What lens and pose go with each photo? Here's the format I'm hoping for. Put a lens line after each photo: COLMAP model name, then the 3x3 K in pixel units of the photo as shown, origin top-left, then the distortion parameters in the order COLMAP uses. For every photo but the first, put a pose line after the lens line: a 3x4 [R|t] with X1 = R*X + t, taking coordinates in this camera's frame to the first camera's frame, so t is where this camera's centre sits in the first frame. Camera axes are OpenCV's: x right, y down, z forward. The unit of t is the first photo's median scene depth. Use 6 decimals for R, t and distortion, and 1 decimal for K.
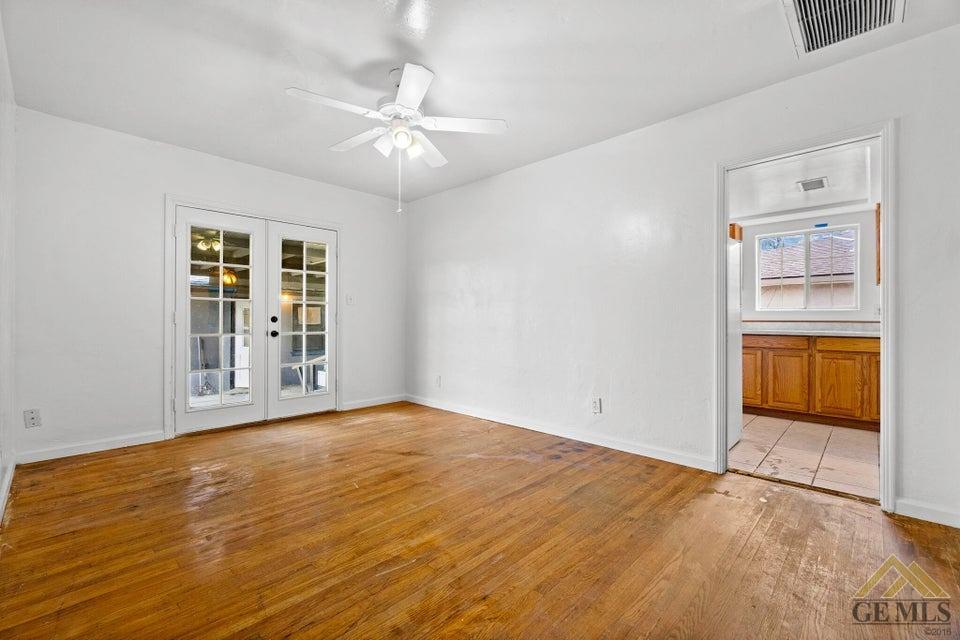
lens RADIAL K [[419.1, 0, 481.1], [0, 419.1, 323.7], [0, 0, 1]] dist [-0.003556, -0.000214]
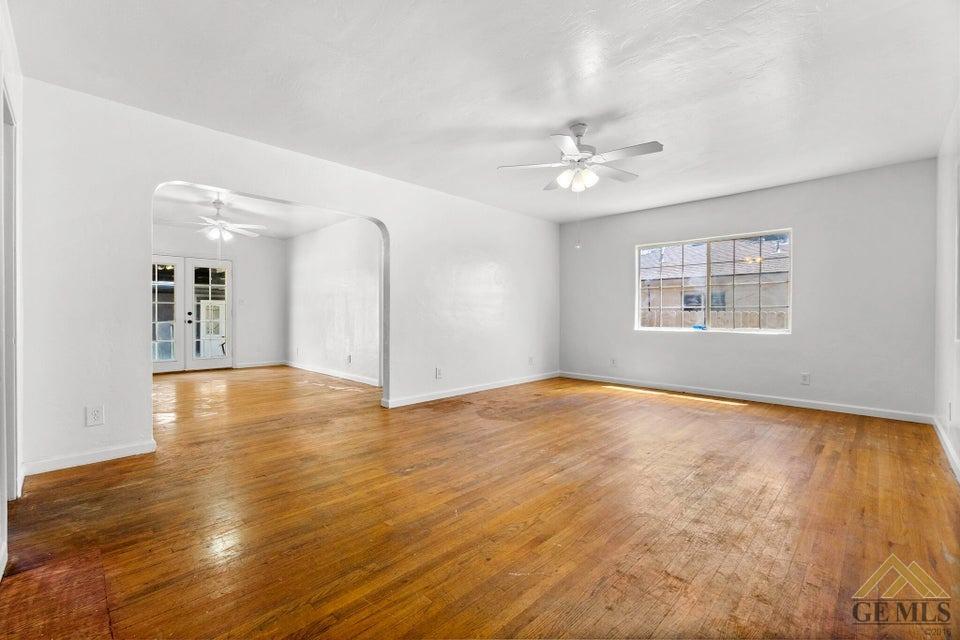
lens RADIAL K [[419.1, 0, 485.5], [0, 419.1, 313.0], [0, 0, 1]] dist [-0.003556, -0.000214]
pose [[0.999949, 0.002652, 0.009757, 0.643101], [-0.002530, 0.999918, -0.012553, 0.005621], [-0.009790, 0.012528, 0.999874, -0.679046]]
